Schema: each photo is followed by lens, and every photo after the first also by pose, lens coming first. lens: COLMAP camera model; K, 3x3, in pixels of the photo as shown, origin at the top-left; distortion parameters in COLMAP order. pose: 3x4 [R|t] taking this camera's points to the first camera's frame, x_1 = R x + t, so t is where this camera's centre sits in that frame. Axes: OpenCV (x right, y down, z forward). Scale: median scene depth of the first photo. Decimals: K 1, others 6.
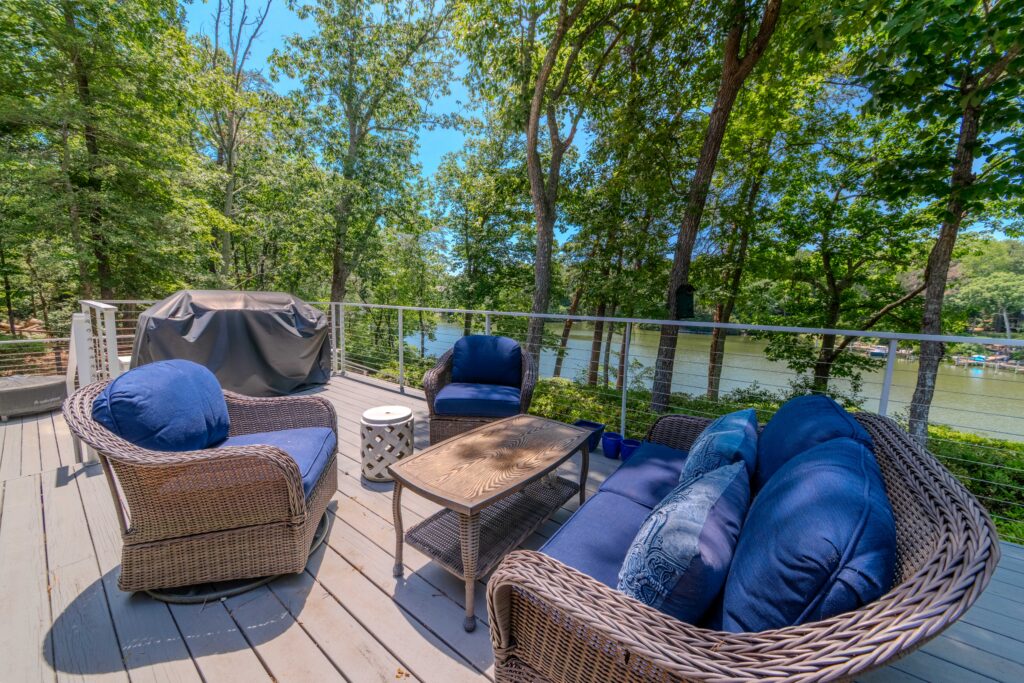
lens RADIAL K [[373.6, 0, 509.3], [0, 373.6, 340.0], [0, 0, 1]] dist [-0.019178, -0.000601]
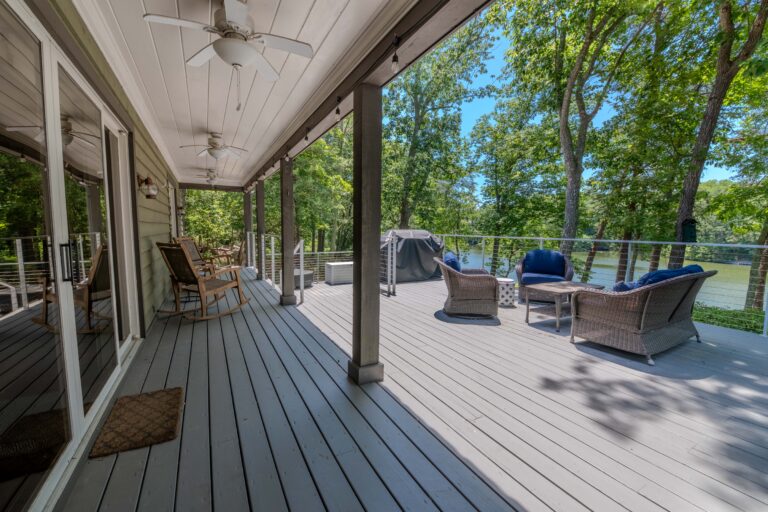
lens RADIAL K [[323.7, 0, 388.0], [0, 323.7, 255.2], [0, 0, 1]] dist [0.001893, -0.000536]
pose [[0.918172, 0.003982, -0.396162, -0.027103], [-0.017885, 0.999347, -0.031406, 0.016486], [0.395778, 0.035922, 0.917643, -0.164601]]
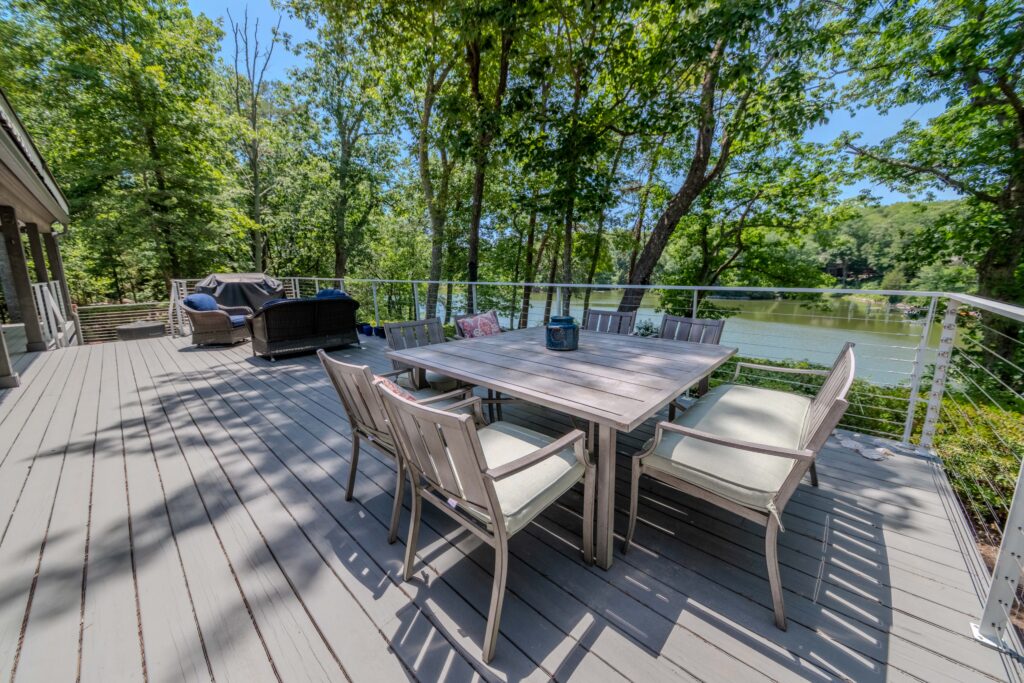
lens RADIAL K [[373.6, 0, 515.1], [0, 373.6, 340.3], [0, 0, 1]] dist [-0.019178, -0.000601]
pose [[0.995515, -0.016851, -0.093093, 0.241817], [0.023925, 0.996867, 0.075395, 0.029718], [0.091531, -0.077284, 0.992799, -0.229193]]
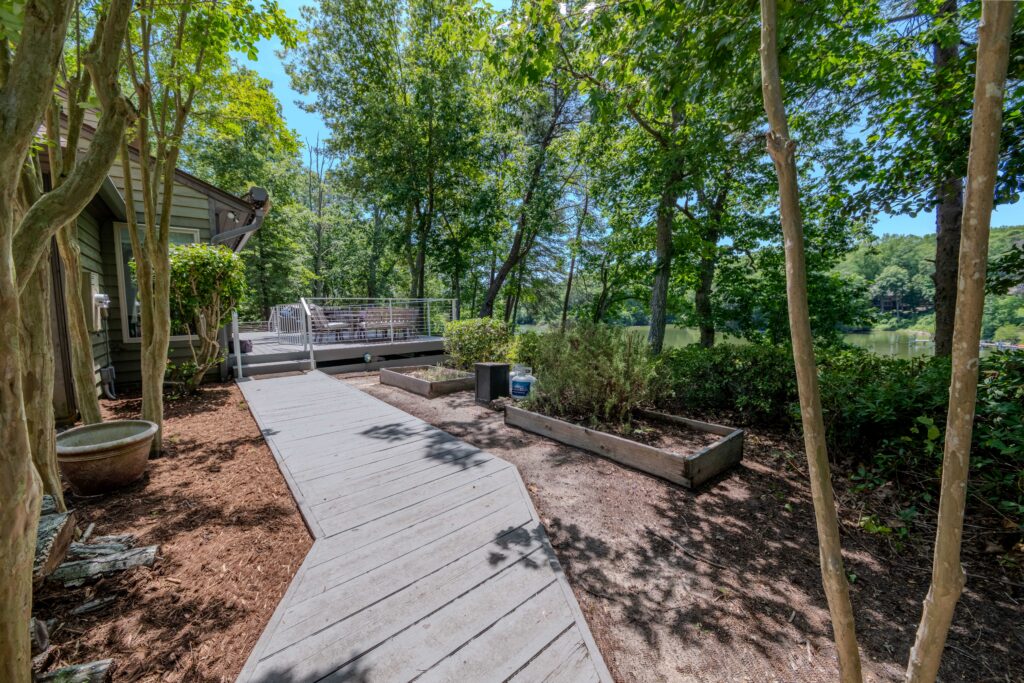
lens RADIAL K [[373.6, 0, 512.2], [0, 373.6, 341.2], [0, 0, 1]] dist [-0.019178, -0.000601]
pose [[0.975920, -0.020990, -0.217118, 0.560052], [0.017457, 0.999682, -0.018174, 0.080448], [0.217431, 0.013946, 0.975976, -0.578769]]
